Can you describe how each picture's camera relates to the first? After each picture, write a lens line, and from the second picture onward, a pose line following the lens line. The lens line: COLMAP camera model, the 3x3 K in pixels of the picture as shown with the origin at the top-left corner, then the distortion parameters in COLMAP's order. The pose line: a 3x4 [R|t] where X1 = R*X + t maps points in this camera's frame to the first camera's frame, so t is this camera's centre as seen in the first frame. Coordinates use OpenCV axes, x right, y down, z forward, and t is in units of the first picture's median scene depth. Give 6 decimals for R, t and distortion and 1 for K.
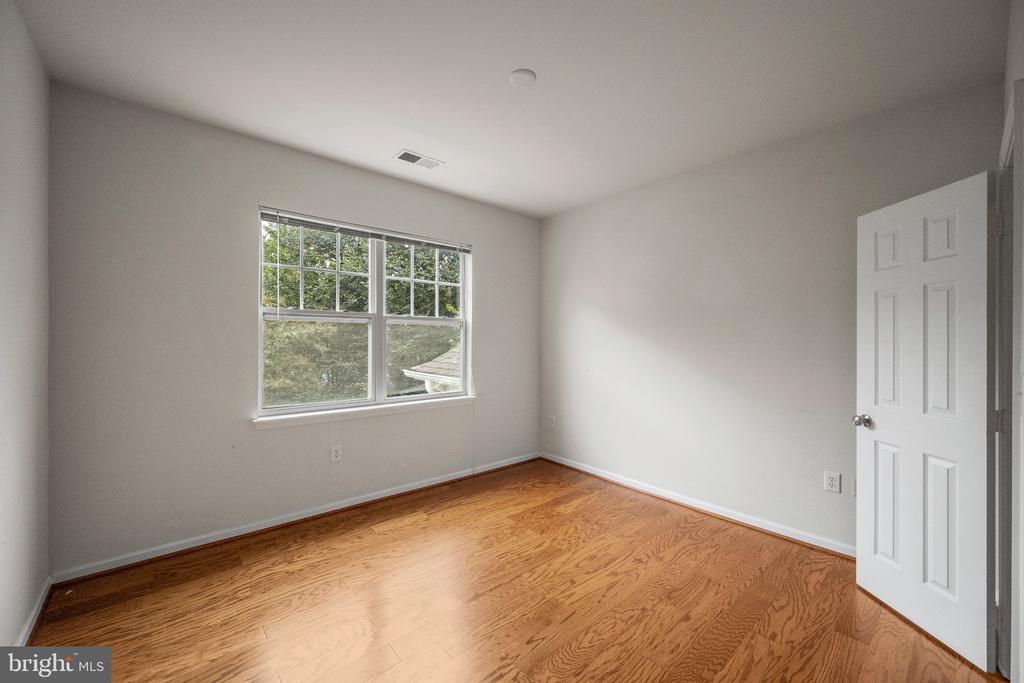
lens RADIAL K [[405.3, 0, 510.0], [0, 405.3, 333.4], [0, 0, 1]] dist [0.002124, -0.001094]
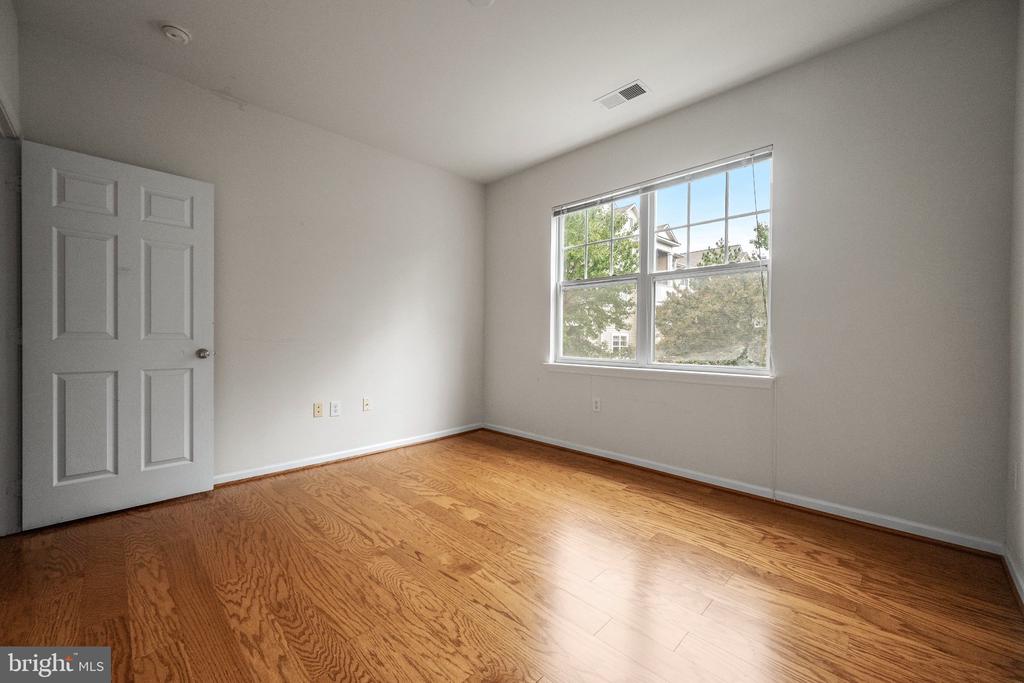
lens RADIAL K [[405.3, 0, 508.1], [0, 405.3, 341.5], [0, 0, 1]] dist [0.002124, -0.001094]
pose [[0.068146, 0.004378, -0.997666, 0.675270], [0.007186, 0.999962, 0.004879, 0.117769], [0.997649, -0.007502, 0.068112, 0.697682]]
